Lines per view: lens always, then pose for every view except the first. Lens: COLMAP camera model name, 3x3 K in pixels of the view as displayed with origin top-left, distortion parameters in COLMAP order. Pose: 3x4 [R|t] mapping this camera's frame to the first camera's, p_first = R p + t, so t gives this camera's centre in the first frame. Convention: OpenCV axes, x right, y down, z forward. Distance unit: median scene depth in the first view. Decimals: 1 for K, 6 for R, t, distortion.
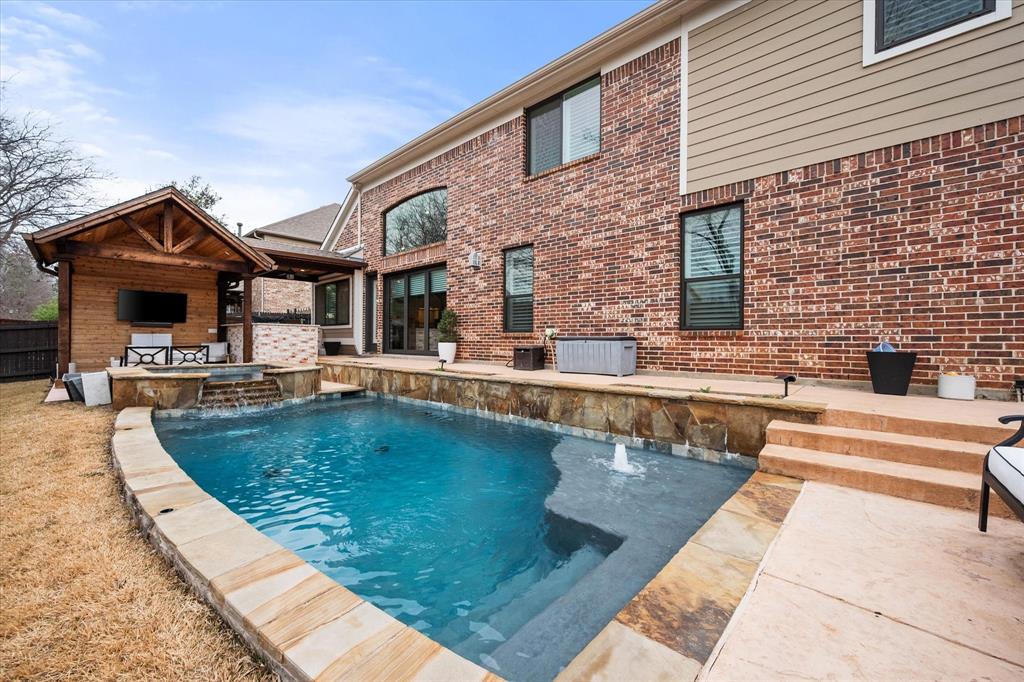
lens RADIAL K [[405.8, 0, 504.8], [0, 405.8, 336.6], [0, 0, 1]] dist [-0.000686, 0.000372]
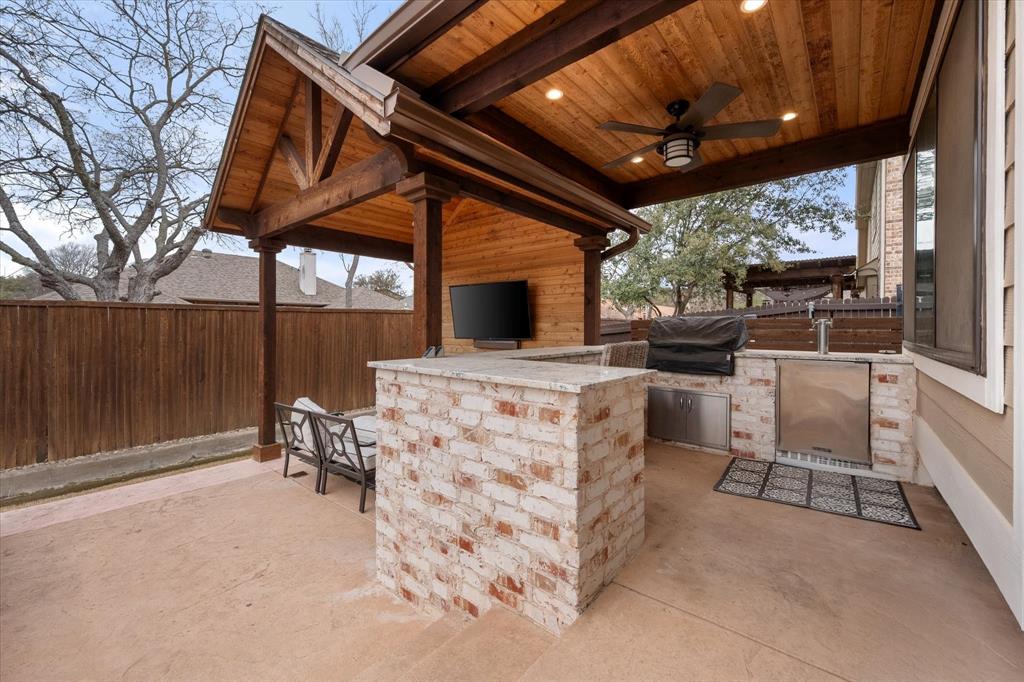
lens RADIAL K [[405.8, 0, 519.2], [0, 405.8, 332.2], [0, 0, 1]] dist [-0.000686, 0.000372]
pose [[0.046047, 0.003912, -0.998932, -0.450389], [0.013276, 0.999902, 0.004528, -0.065511], [0.998851, -0.013470, 0.045991, 1.367436]]
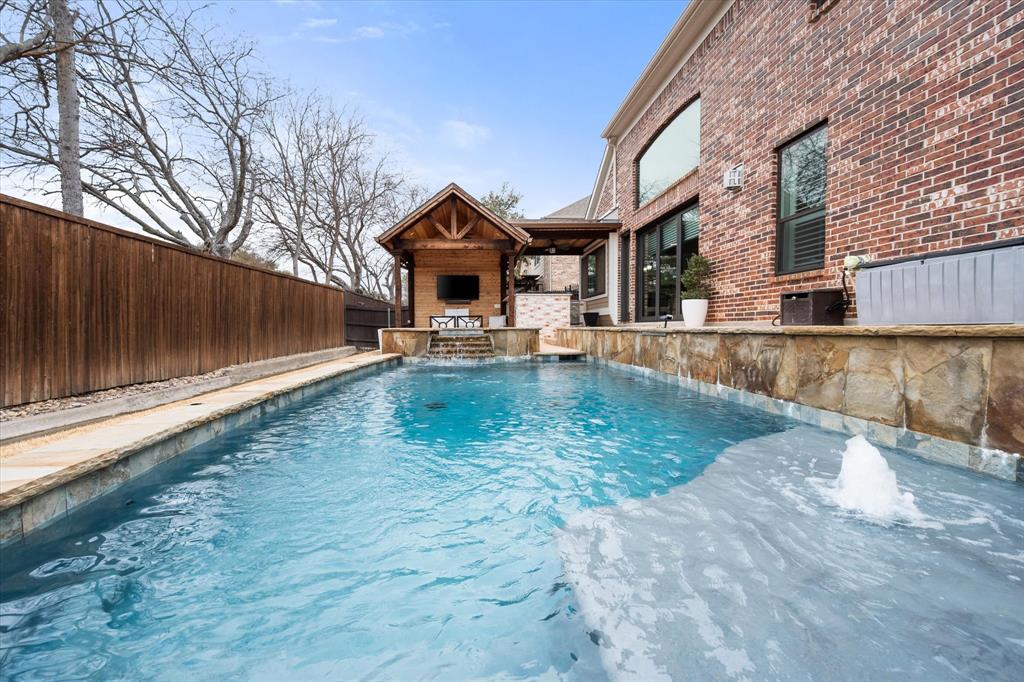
lens RADIAL K [[405.8, 0, 503.1], [0, 405.8, 344.3], [0, 0, 1]] dist [-0.000686, 0.000372]
pose [[0.727174, 0.016192, -0.686262, 0.140294], [0.016010, 0.999050, 0.040536, 0.071601], [0.686266, -0.040463, 0.726224, 0.232404]]
